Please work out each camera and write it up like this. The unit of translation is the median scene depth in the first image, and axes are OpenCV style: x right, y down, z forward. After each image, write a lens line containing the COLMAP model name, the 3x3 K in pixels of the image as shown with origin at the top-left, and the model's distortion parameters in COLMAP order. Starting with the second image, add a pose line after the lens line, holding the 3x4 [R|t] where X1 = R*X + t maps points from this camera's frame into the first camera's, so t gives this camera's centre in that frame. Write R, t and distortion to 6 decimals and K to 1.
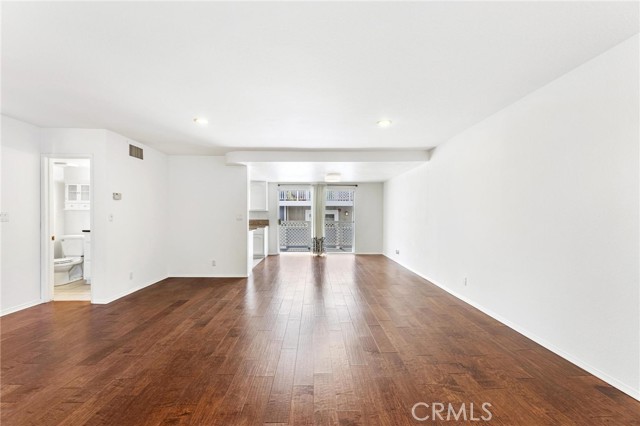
lens RADIAL K [[268.6, 0, 321.2], [0, 268.6, 213.1], [0, 0, 1]] dist [-0.002258, 0.000386]
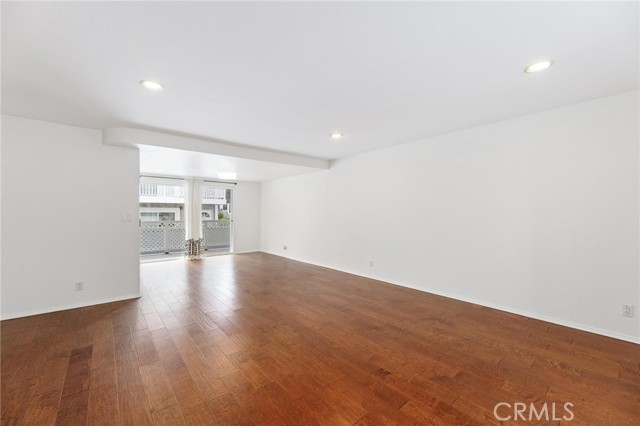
lens RADIAL K [[254.2, 0, 321.0], [0, 254.2, 214.8], [0, 0, 1]] dist [0.000643, 0.000155]
pose [[0.778554, -0.004526, 0.627561, -0.226608], [-0.004572, 0.999907, 0.012883, -0.003182], [-0.627561, -0.012900, 0.778461, 0.084650]]
